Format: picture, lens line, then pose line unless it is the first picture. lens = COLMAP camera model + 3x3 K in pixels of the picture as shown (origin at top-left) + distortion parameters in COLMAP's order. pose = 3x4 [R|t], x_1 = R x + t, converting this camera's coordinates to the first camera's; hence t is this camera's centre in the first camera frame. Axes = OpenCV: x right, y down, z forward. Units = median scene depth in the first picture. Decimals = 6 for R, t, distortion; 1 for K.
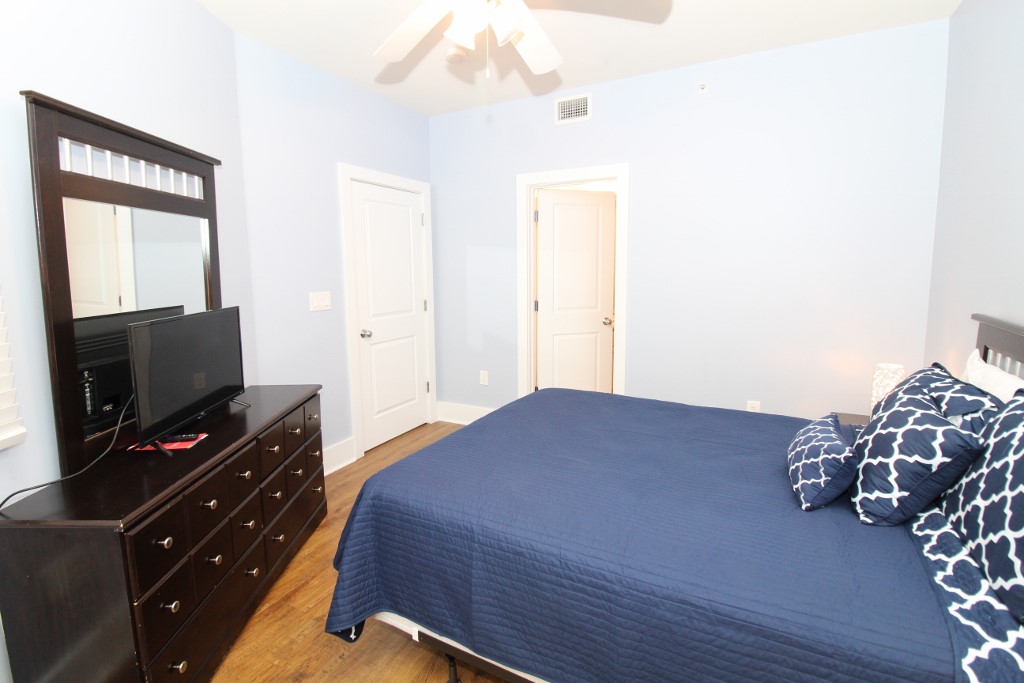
lens RADIAL K [[474.8, 0, 509.5], [0, 474.8, 328.7], [0, 0, 1]] dist [0.000647, -0.016031]
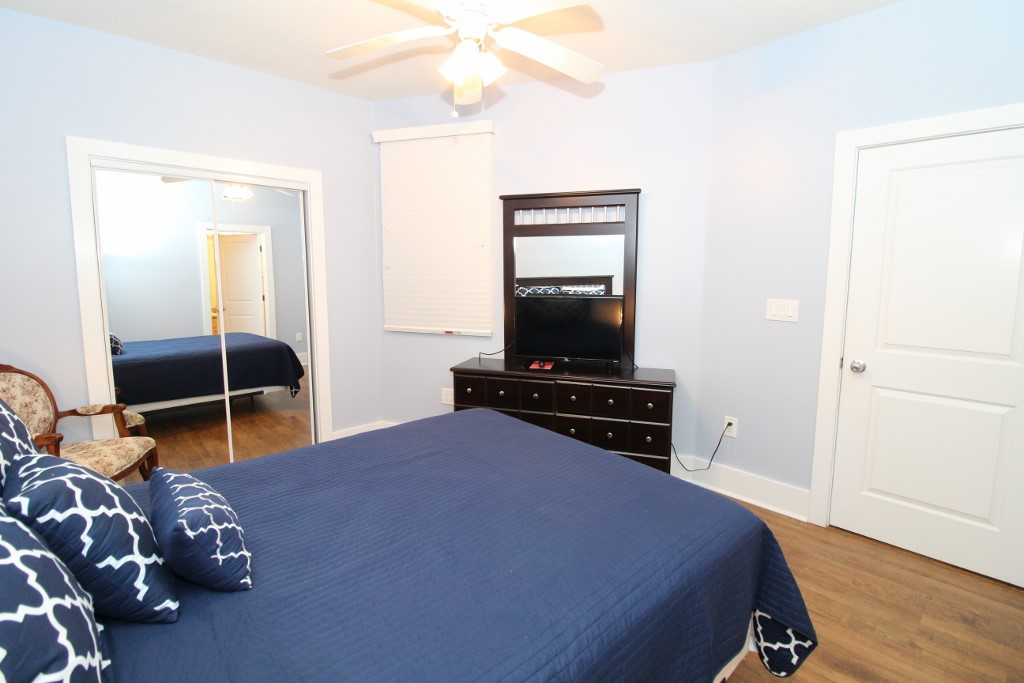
lens RADIAL K [[474.8, 0, 509.5], [0, 474.8, 328.7], [0, 0, 1]] dist [0.000647, -0.016031]
pose [[-0.338122, 0.097729, -0.936014, 0.822930], [-0.138022, 0.978689, 0.152043, -0.124615], [0.930926, 0.180600, -0.317428, 1.172416]]
